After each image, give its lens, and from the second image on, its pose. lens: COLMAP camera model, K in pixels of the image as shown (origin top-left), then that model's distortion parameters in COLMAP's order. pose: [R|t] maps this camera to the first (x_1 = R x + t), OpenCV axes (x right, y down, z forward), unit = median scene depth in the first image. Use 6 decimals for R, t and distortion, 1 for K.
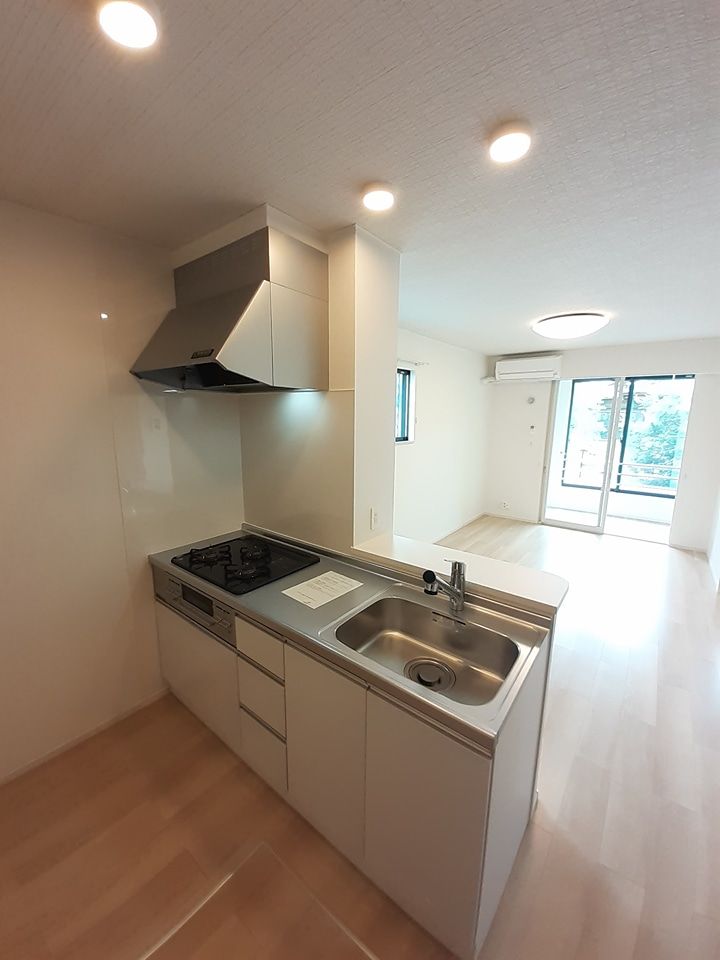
lens RADIAL K [[372.9, 0, 342.3], [0, 372.9, 479.3], [0, 0, 1]] dist [-0.004920, -0.000247]
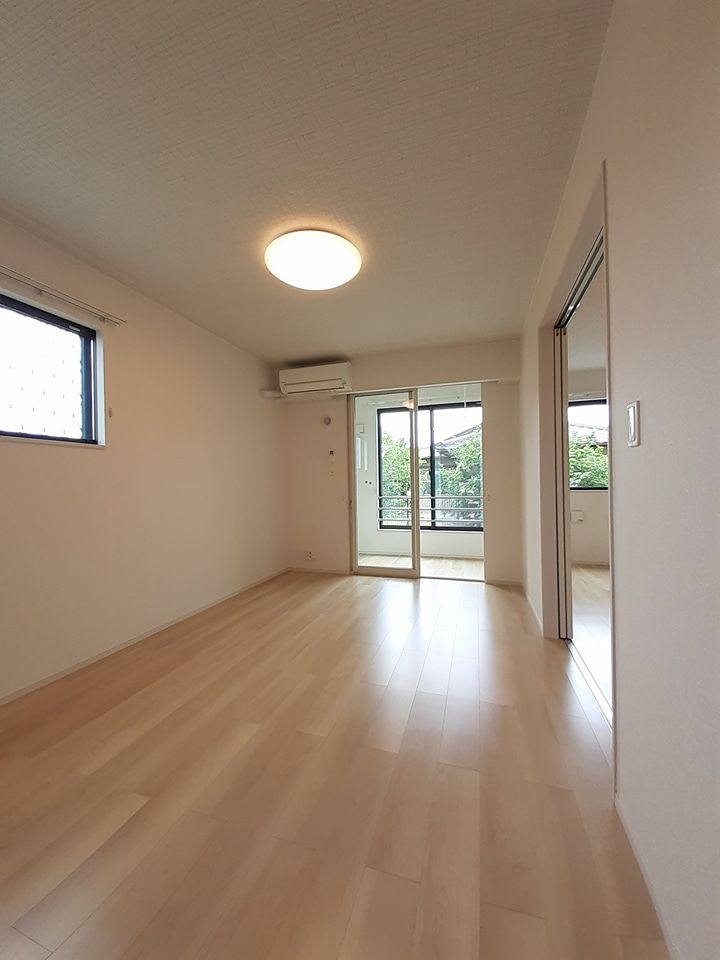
lens RADIAL K [[372.9, 0, 342.3], [0, 372.9, 479.3], [0, 0, 1]] dist [-0.004920, -0.000247]
pose [[0.934576, -0.016915, 0.355362, 0.247329], [0.082184, 0.982117, -0.169390, 0.057493], [-0.346141, 0.187513, 0.919253, 0.259202]]
